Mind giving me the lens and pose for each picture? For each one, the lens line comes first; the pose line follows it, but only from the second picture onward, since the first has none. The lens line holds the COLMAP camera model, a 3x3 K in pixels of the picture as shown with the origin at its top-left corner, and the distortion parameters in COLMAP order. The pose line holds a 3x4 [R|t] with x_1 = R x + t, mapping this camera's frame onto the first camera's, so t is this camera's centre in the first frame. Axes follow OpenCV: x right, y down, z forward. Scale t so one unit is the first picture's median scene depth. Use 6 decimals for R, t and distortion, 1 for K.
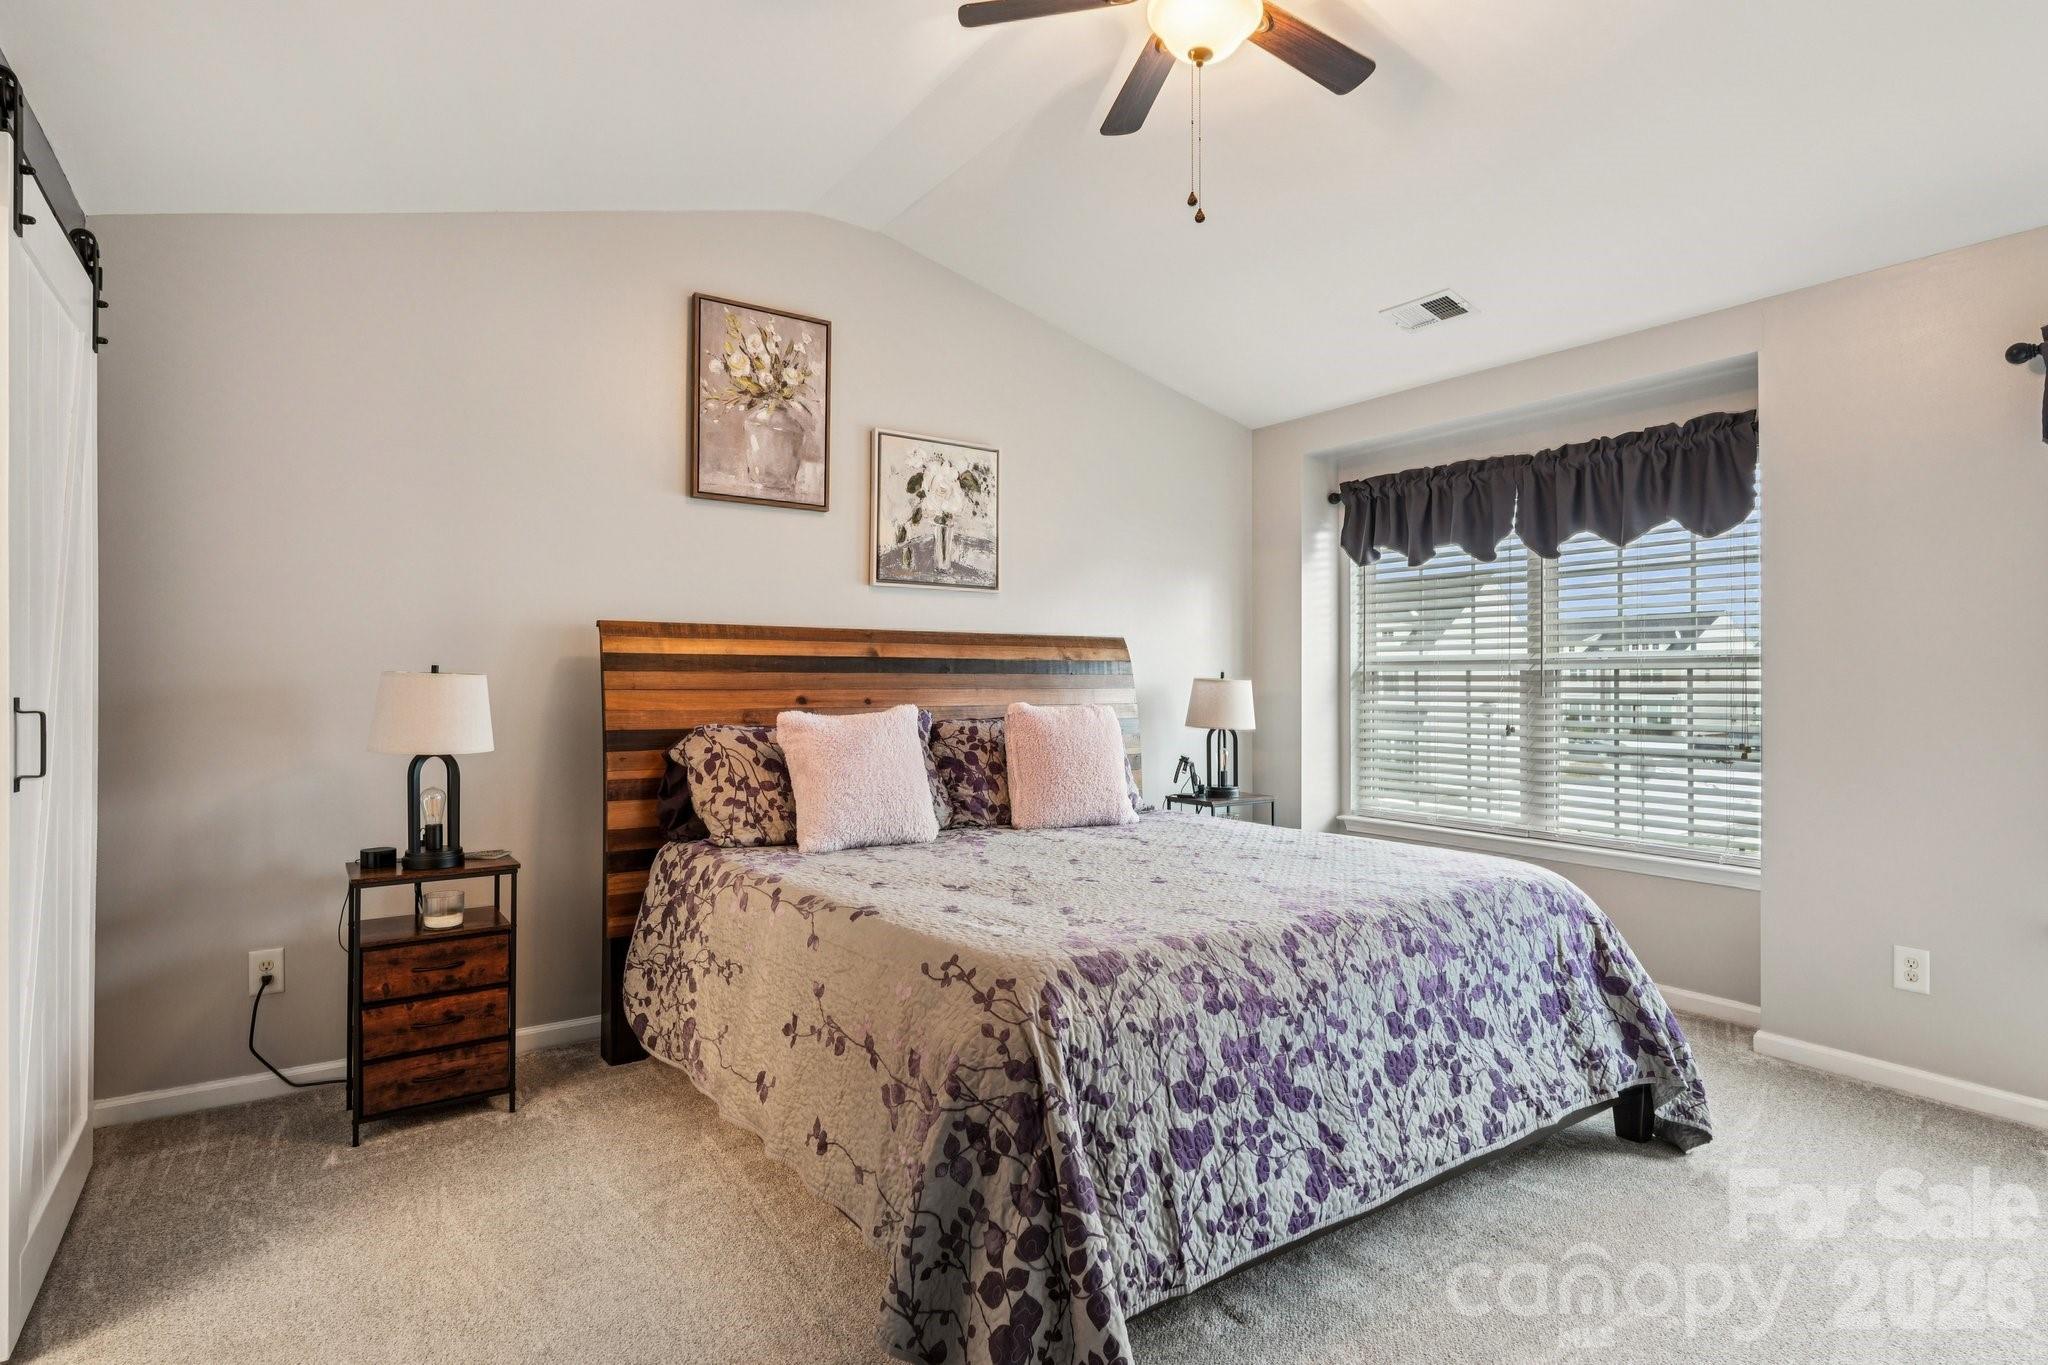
lens RADIAL K [[1047.3, 0, 1038.6], [0, 1047.3, 689.9], [0, 0, 1]] dist [0.000309, 0.000788]
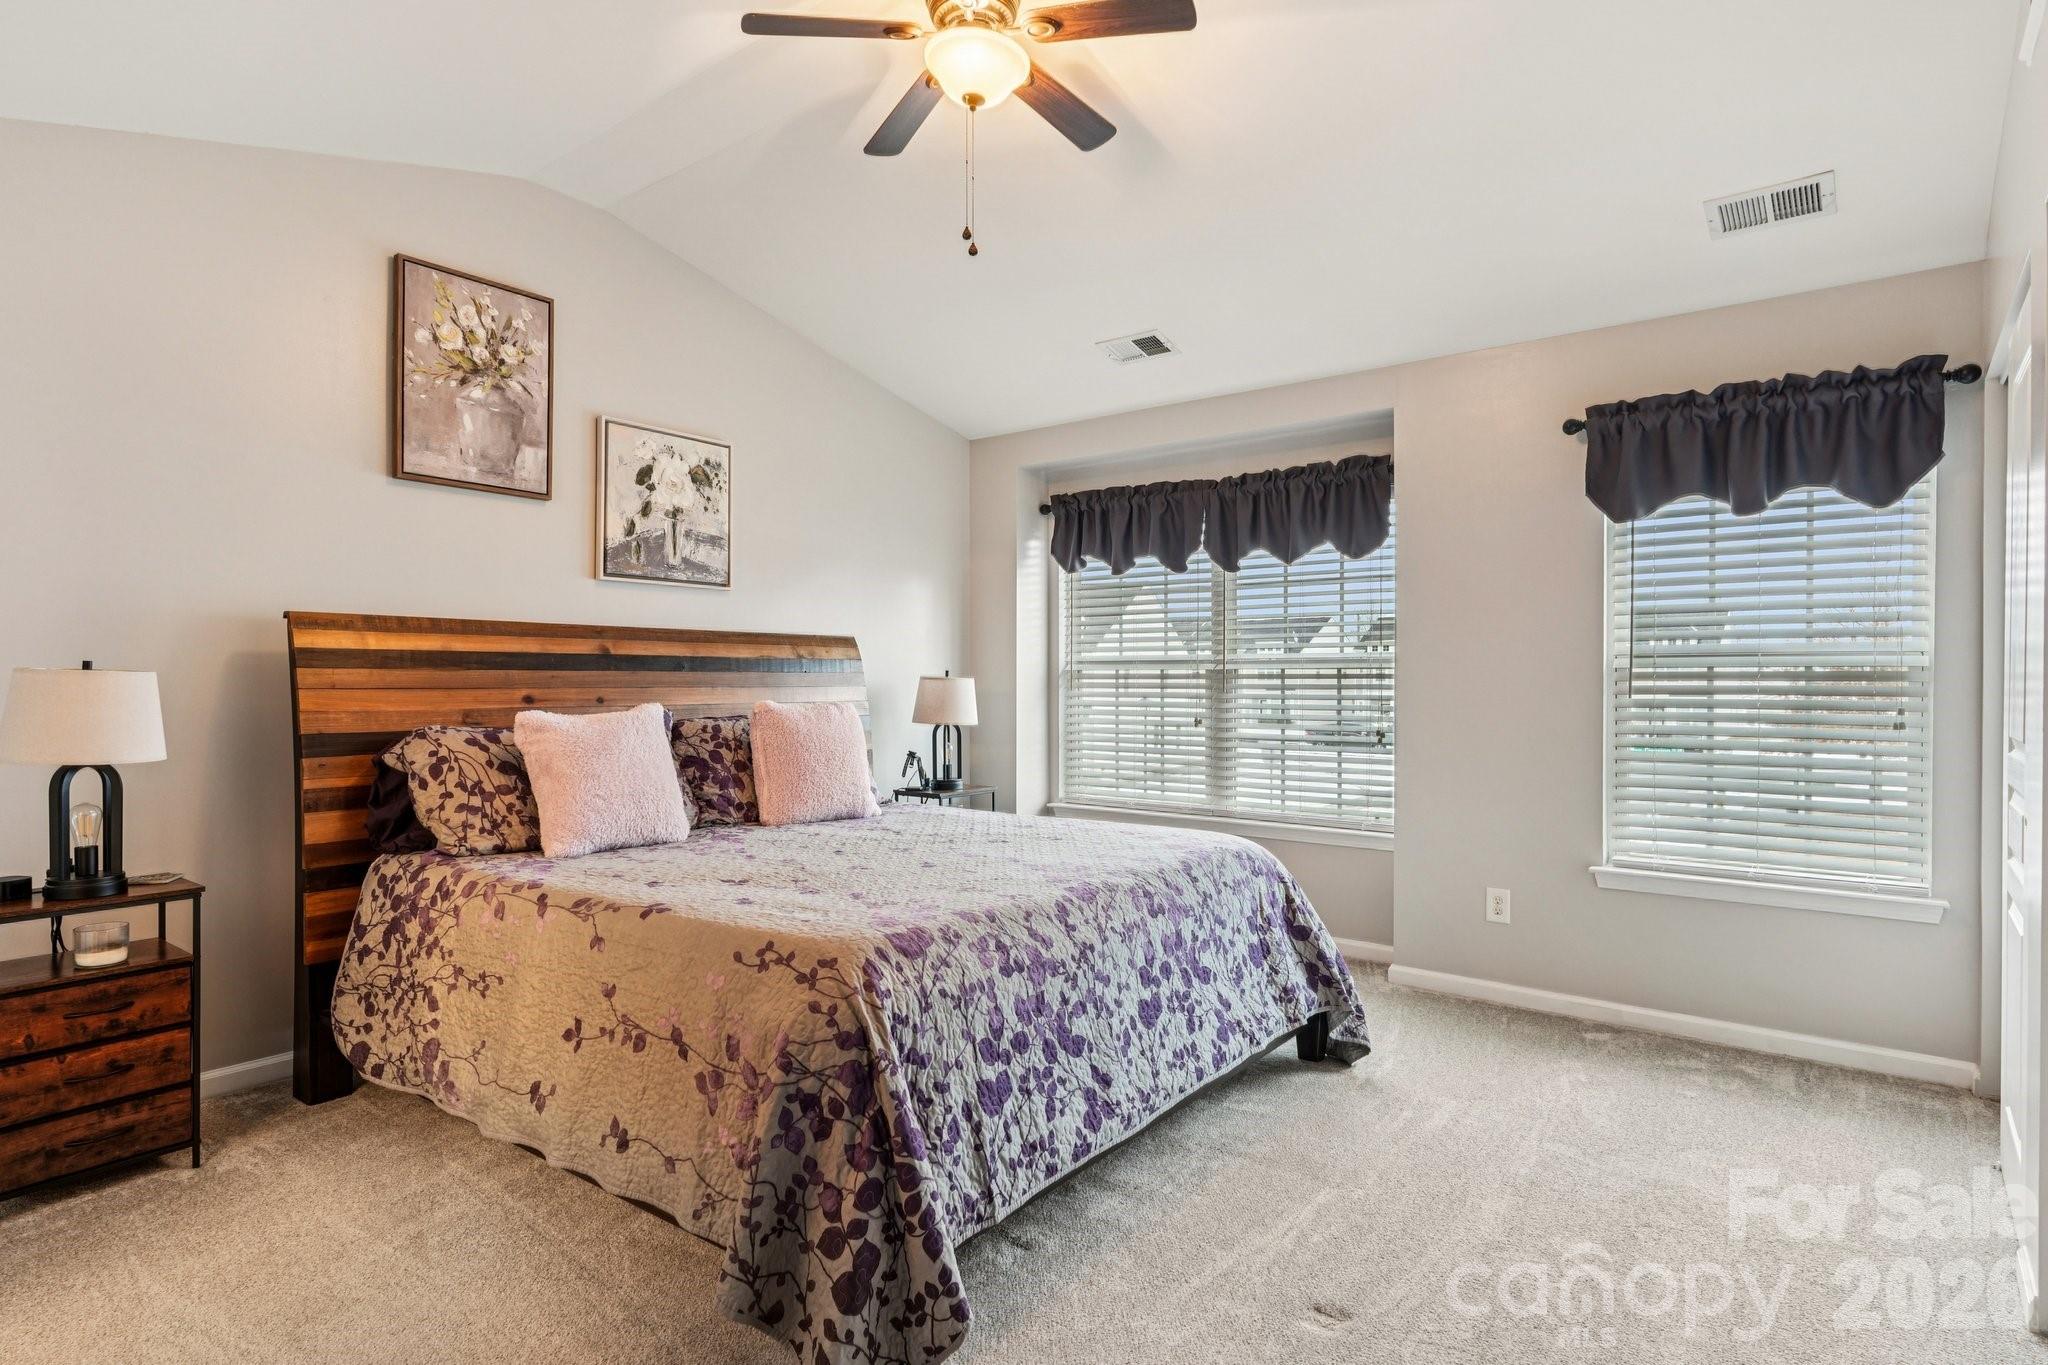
lens RADIAL K [[1049.3, 0, 1024.5], [0, 1049.3, 702.2], [0, 0, 1]] dist [0.000145, 0.000591]
pose [[0.955835, -0.007113, 0.293816, -0.092263], [0.003097, 0.999895, 0.014130, 0.000455], [-0.293886, -0.012596, 0.955757, -0.046247]]
